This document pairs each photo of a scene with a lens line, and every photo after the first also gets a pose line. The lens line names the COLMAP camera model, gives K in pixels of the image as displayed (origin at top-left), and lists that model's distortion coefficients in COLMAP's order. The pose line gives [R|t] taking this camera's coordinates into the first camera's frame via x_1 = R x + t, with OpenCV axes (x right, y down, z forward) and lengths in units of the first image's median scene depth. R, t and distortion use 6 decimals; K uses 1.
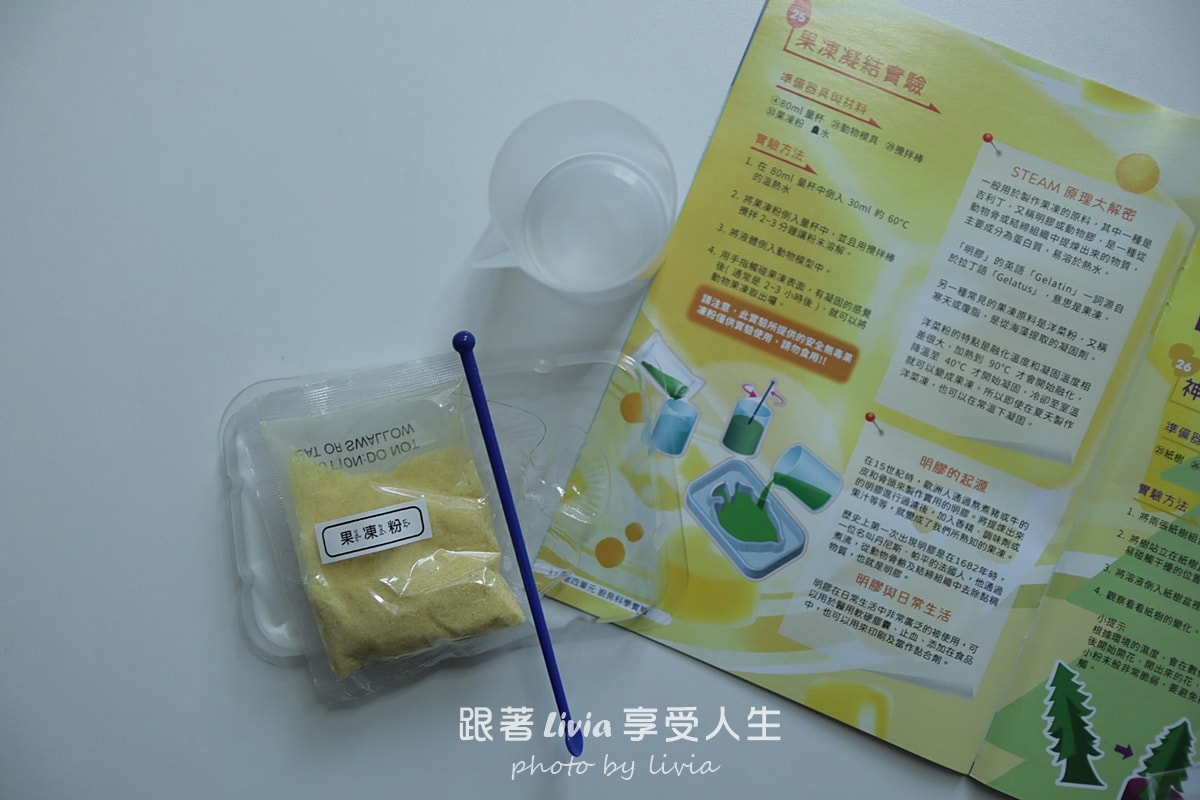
lens RADIAL K [[758.2, 0, 600.7], [0, 758.2, 398.0], [0, 0, 1]] dist [-0.002417, 0.002239]
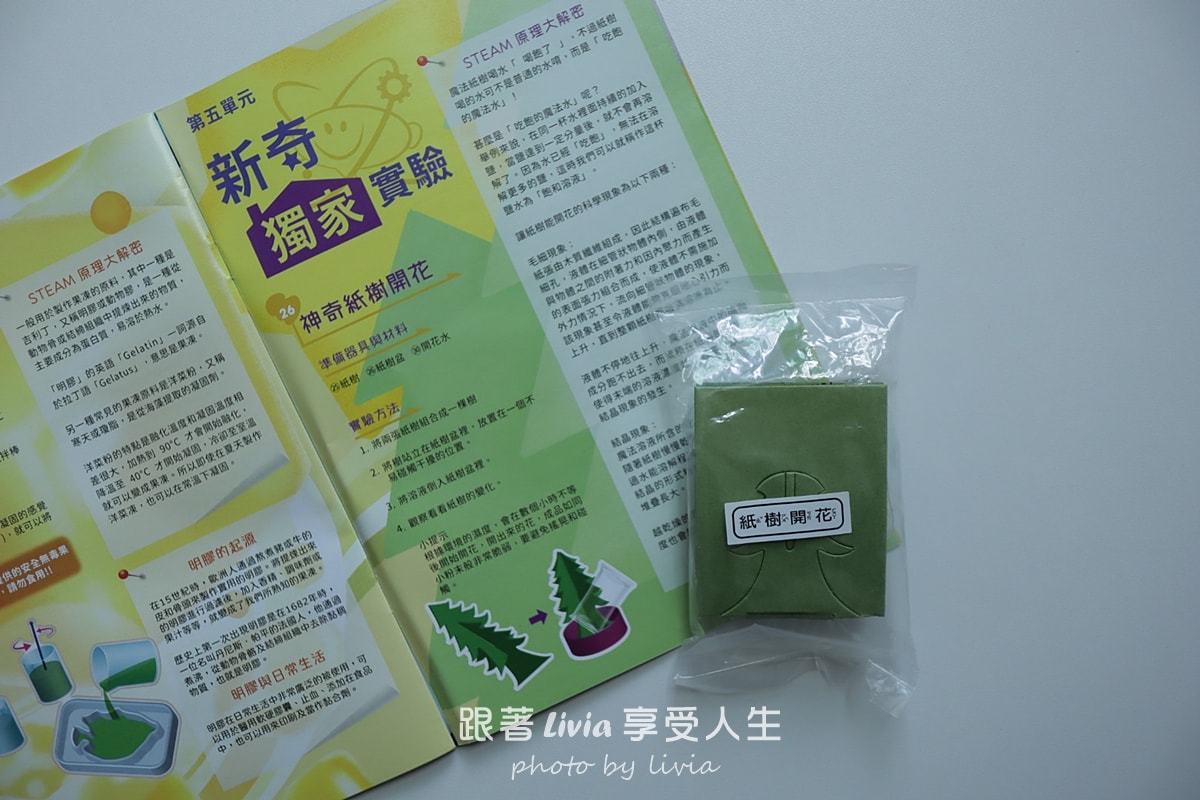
lens RADIAL K [[758.2, 0, 599.9], [0, 758.2, 401.1], [0, 0, 1]] dist [-0.002417, 0.002239]
pose [[0.675831, -0.736973, 0.011095, 0.934726], [0.736812, 0.675918, 0.015589, 0.315364], [-0.018988, -0.002361, 0.999817, 0.007825]]
